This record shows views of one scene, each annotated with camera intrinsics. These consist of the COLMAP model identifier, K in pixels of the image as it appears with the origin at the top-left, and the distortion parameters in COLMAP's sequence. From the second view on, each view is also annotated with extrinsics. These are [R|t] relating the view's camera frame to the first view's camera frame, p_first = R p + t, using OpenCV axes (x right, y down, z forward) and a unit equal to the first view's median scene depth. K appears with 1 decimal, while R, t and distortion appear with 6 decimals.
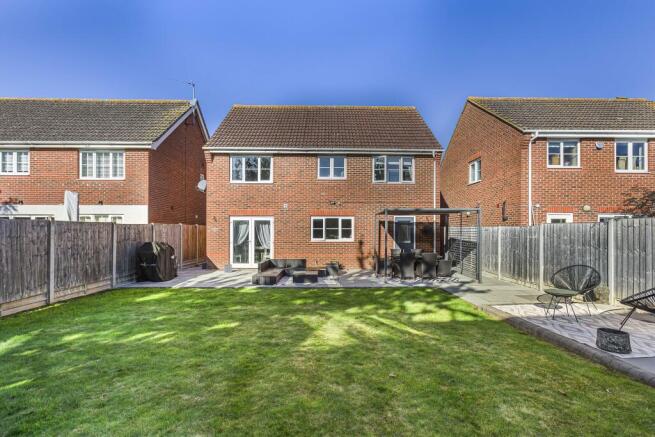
lens RADIAL K [[297.9, 0, 341.8], [0, 297.9, 229.9], [0, 0, 1]] dist [0.002826, 0.003789]
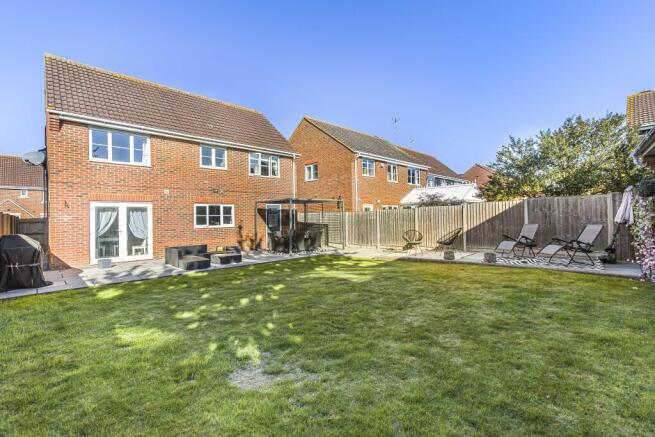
lens RADIAL K [[297.9, 0, 324.0], [0, 297.9, 216.9], [0, 0, 1]] dist [0.002826, 0.003789]
pose [[0.739605, -0.013521, 0.672906, -0.477236], [0.017565, 0.999845, 0.000785, 0.007770], [-0.672812, 0.011239, 0.739728, -0.039996]]
